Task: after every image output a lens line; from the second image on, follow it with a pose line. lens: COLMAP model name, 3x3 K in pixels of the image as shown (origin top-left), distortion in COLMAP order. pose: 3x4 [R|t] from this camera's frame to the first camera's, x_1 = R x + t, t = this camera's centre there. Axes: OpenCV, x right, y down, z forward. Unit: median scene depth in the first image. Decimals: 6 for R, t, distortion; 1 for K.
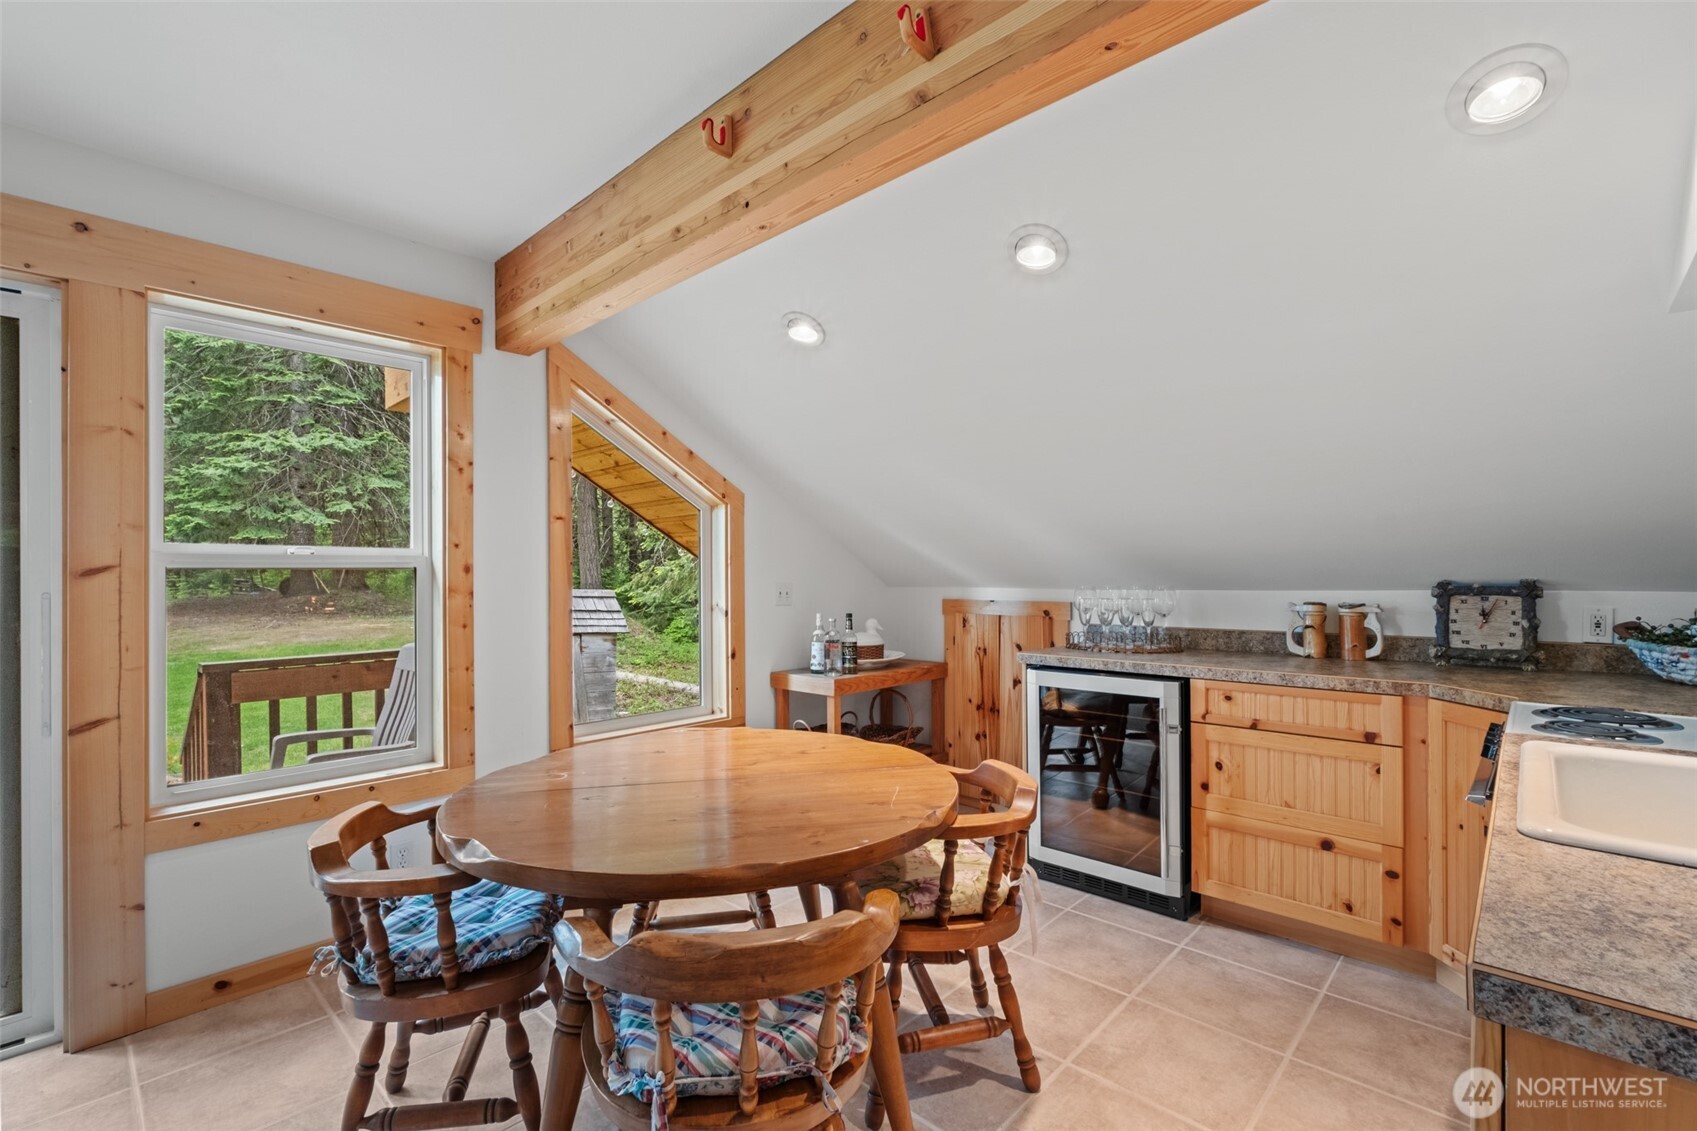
lens RADIAL K [[742.6, 0, 858.5], [0, 742.6, 574.4], [0, 0, 1]] dist [-0.003677, -0.000155]
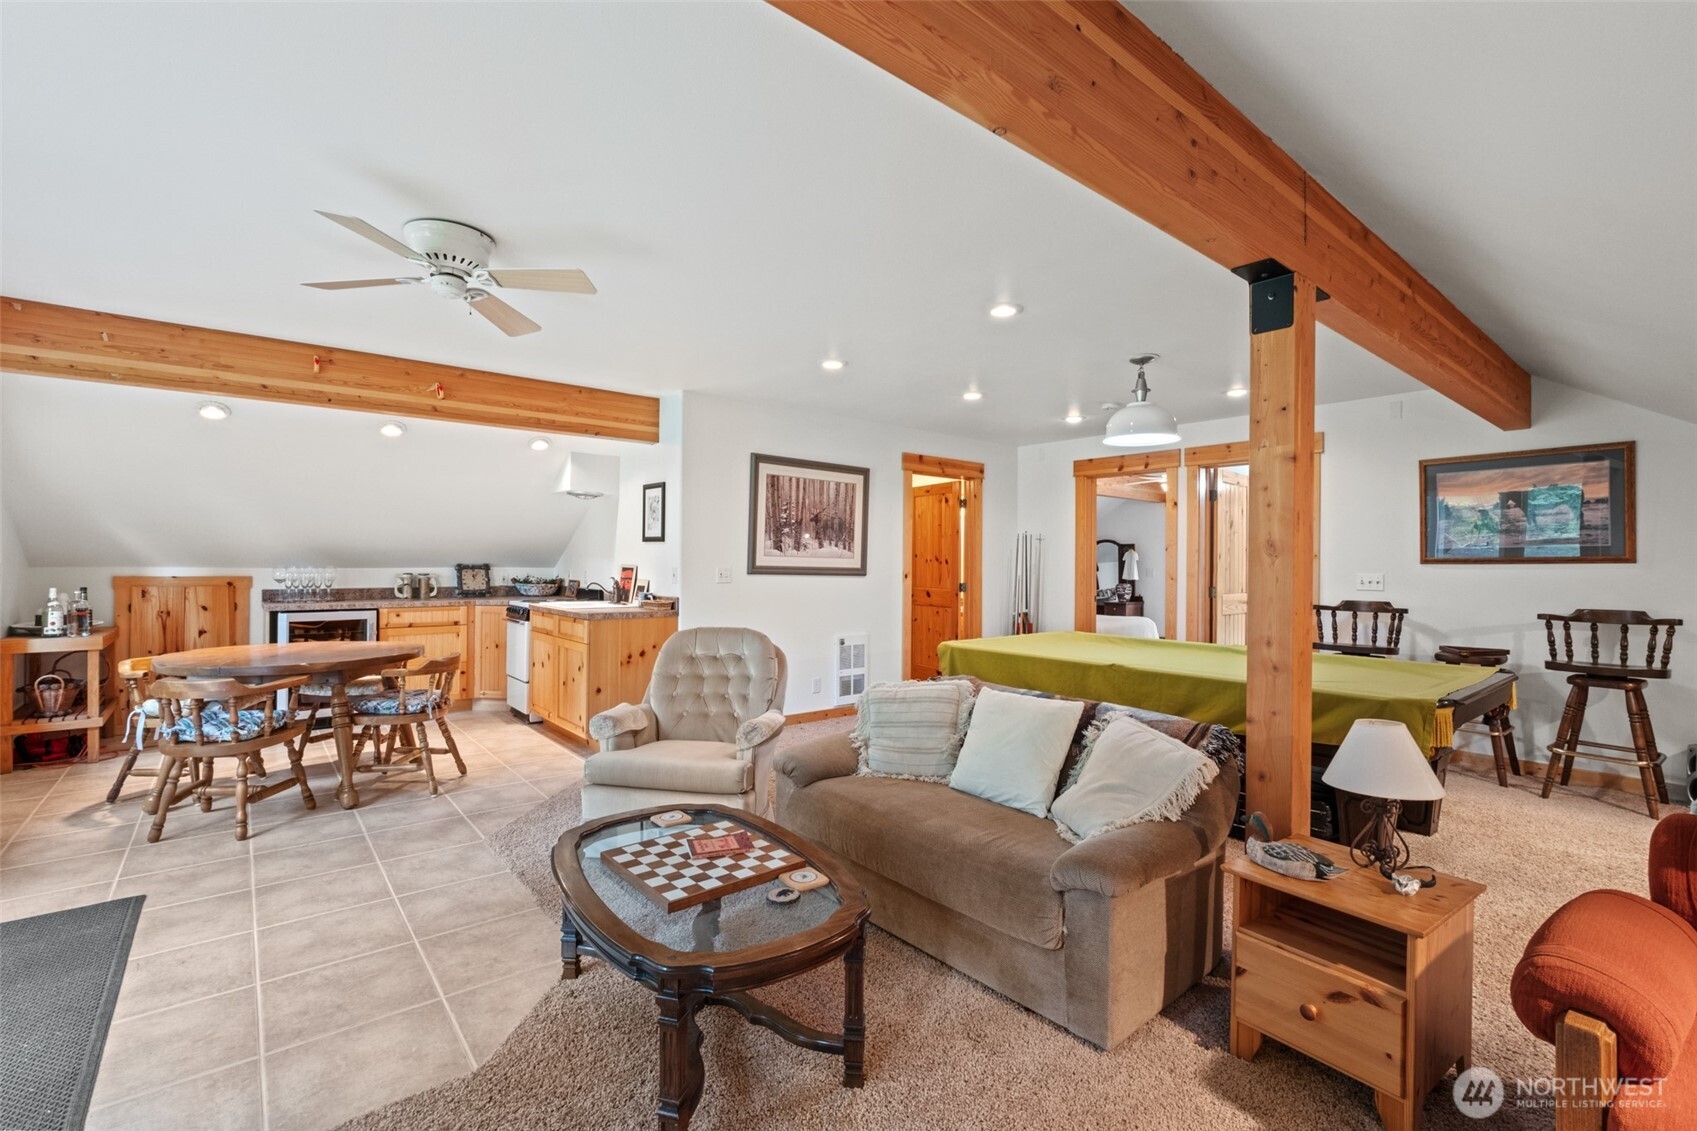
lens RADIAL K [[742.6, 0, 840.8], [0, 742.6, 566.2], [0, 0, 1]] dist [-0.003677, -0.000155]
pose [[0.136985, 0.002122, 0.990571, -1.433629], [-0.011431, 0.999935, -0.000561, 0.004235], [-0.990507, -0.011246, 0.137000, -0.586865]]
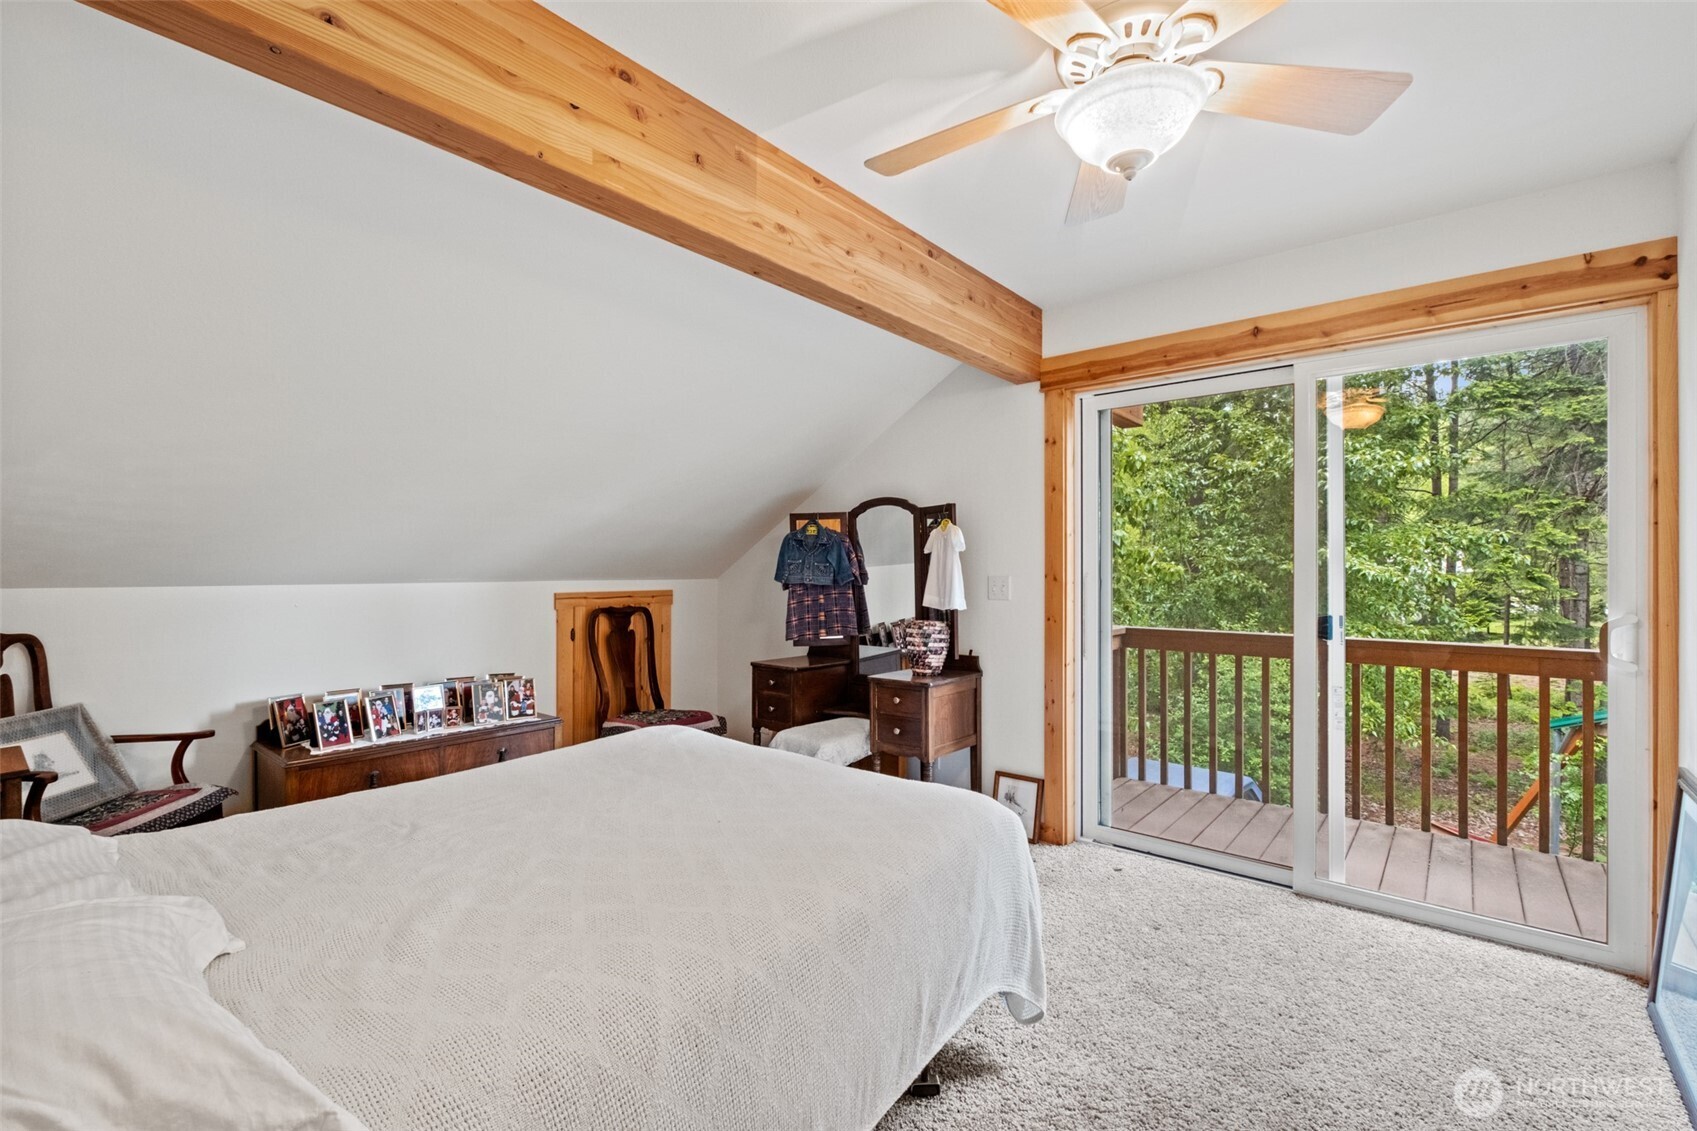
lens RADIAL K [[742.6, 0, 842.8], [0, 742.6, 566.5], [0, 0, 1]] dist [-0.003677, -0.000155]
pose [[-0.045780, 0.006543, 0.998930, 1.161423], [-0.005685, 0.999961, -0.006811, -0.008807], [-0.998935, -0.005991, -0.045741, -1.277088]]
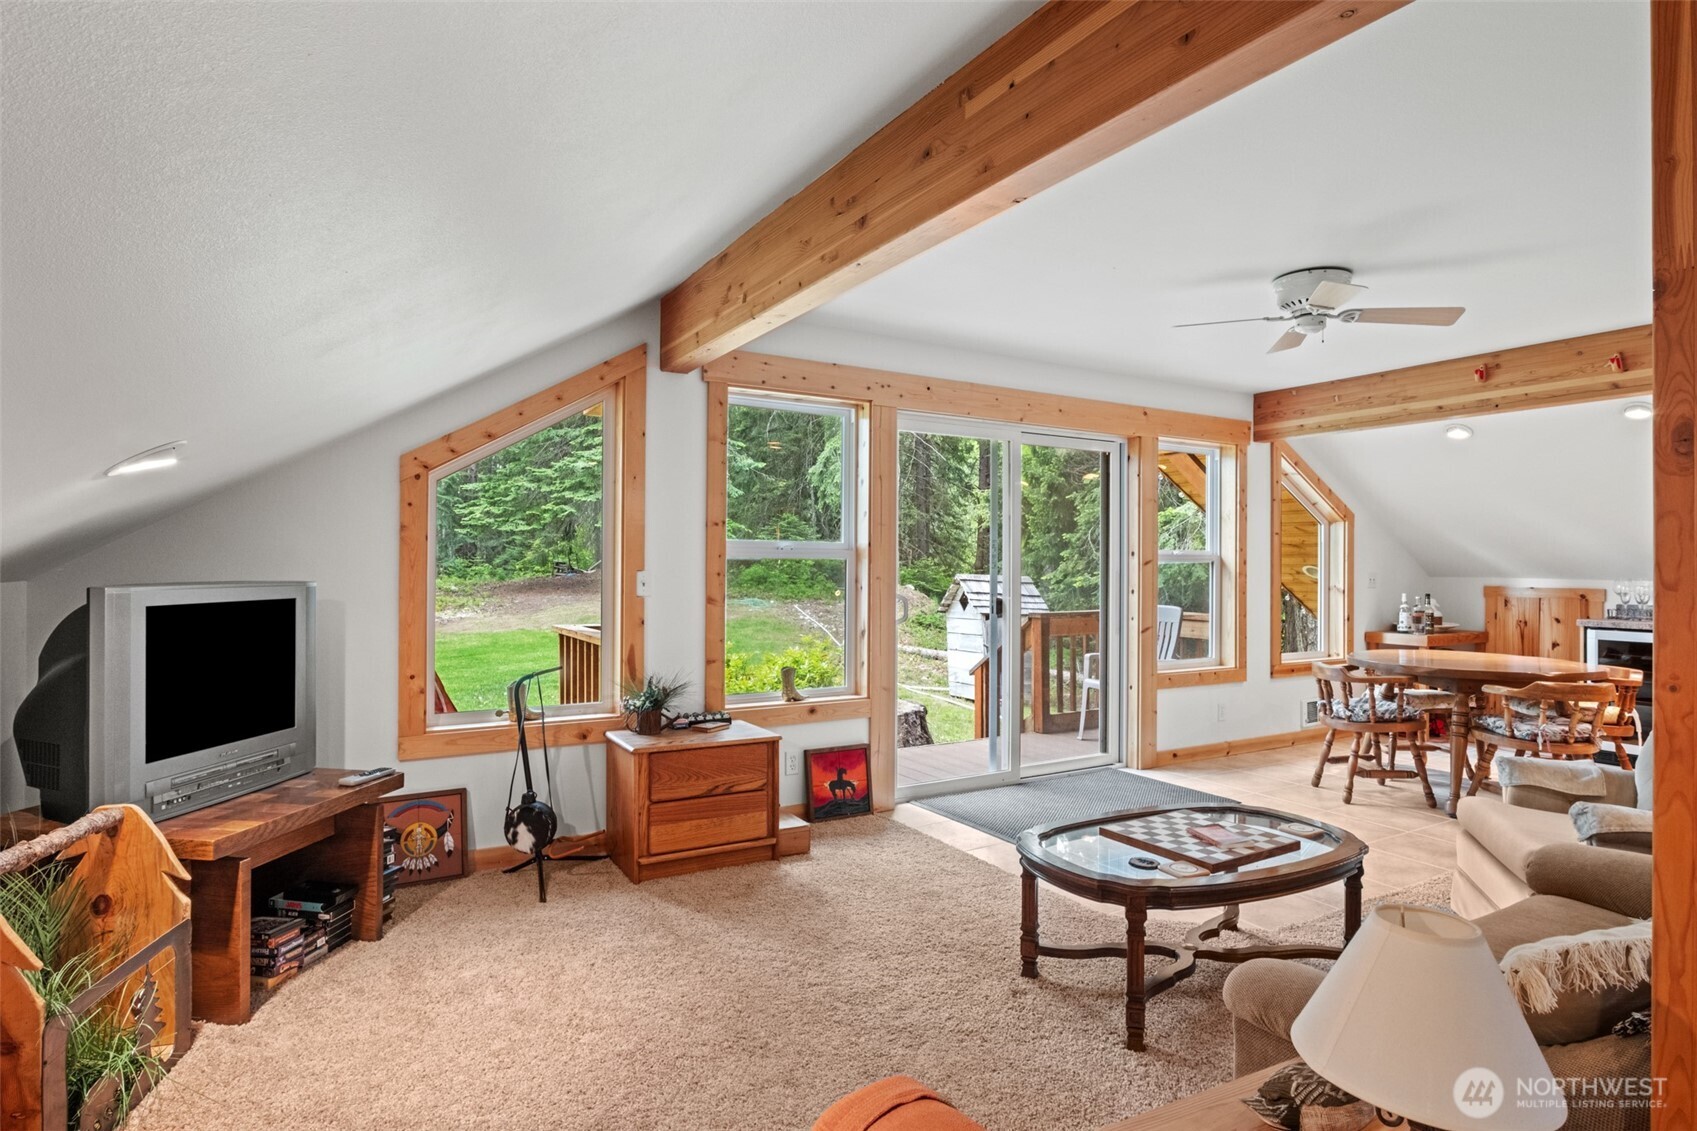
lens RADIAL K [[901.8, 0, 855.6], [0, 901.8, 558.7], [0, 0, 1]] dist [-0.010782, 0.001515]
pose [[0.958196, 0.010772, -0.285911, -0.796043], [-0.011981, 0.999925, -0.002477, 0.000618], [0.285862, 0.005799, 0.958253, -1.406191]]
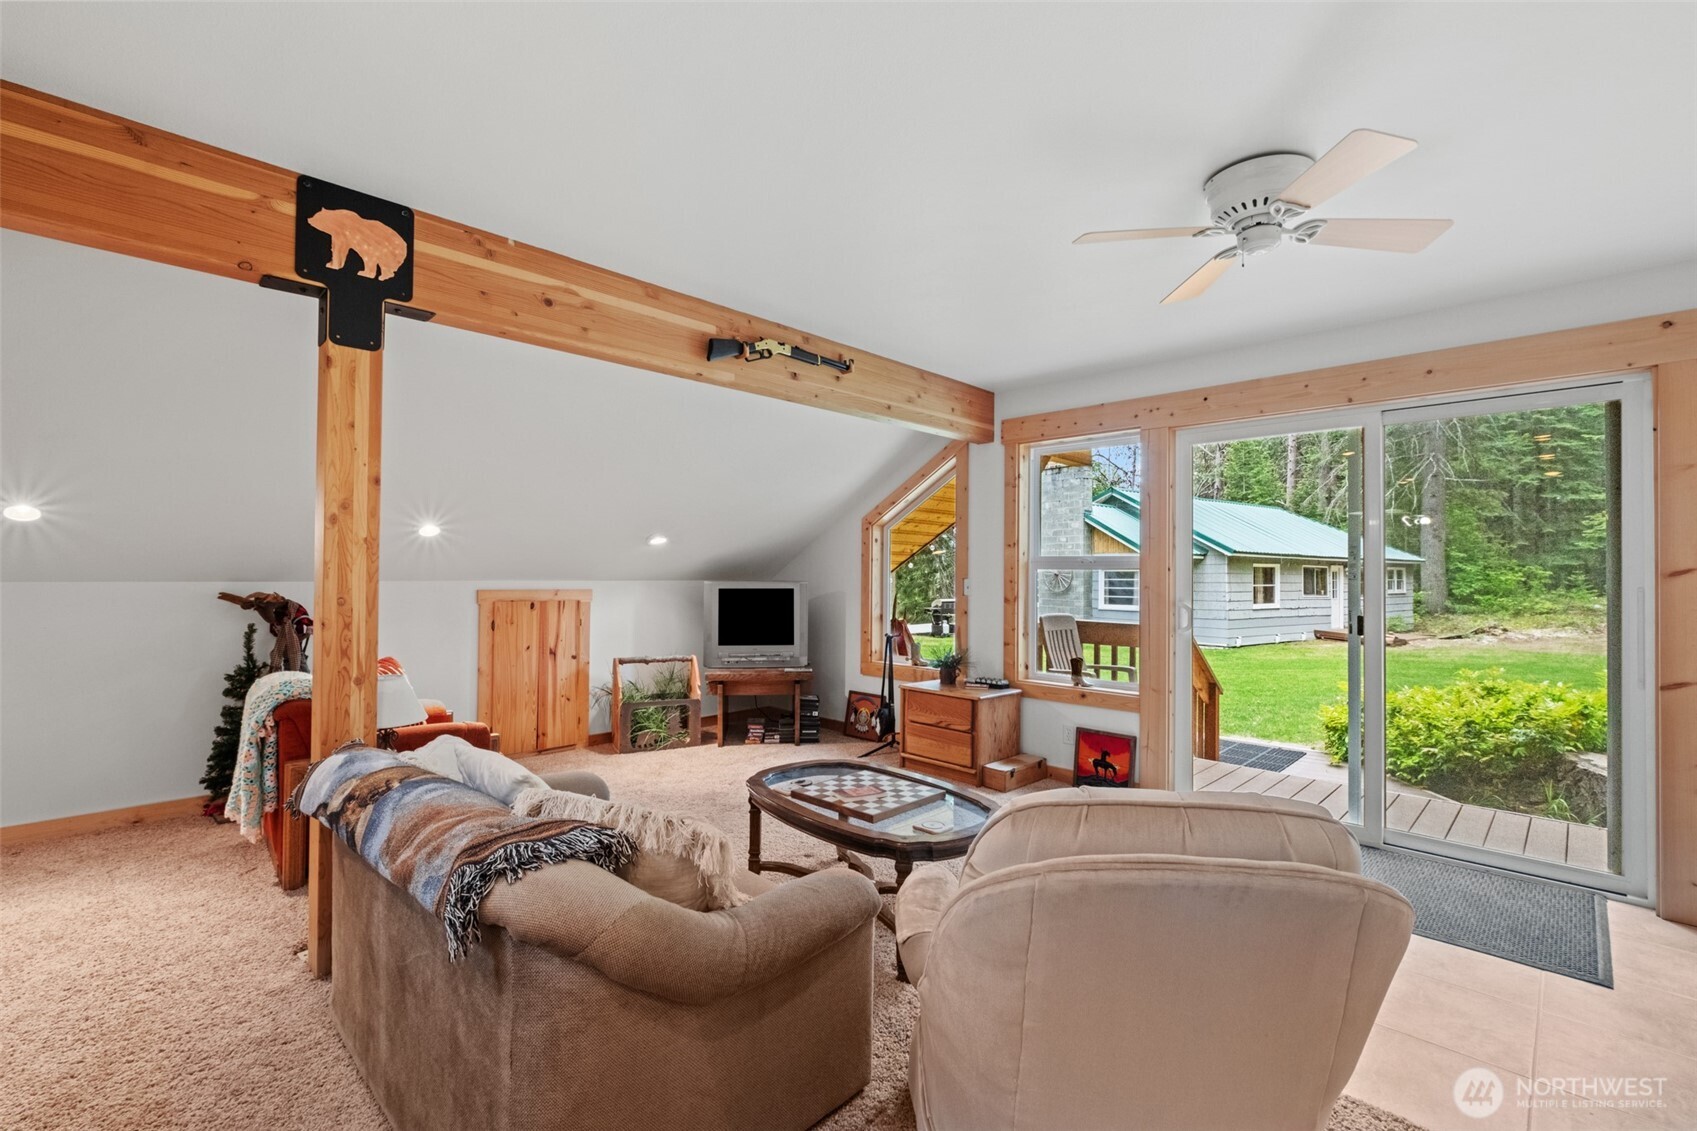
lens RADIAL K [[742.6, 0, 841.4], [0, 742.6, 558.3], [0, 0, 1]] dist [-0.003677, -0.000155]
pose [[-0.031801, -0.013124, -0.999408, 0.277735], [-0.005705, 0.999900, -0.012949, -0.003364], [0.999478, 0.005290, -0.031872, -0.368150]]
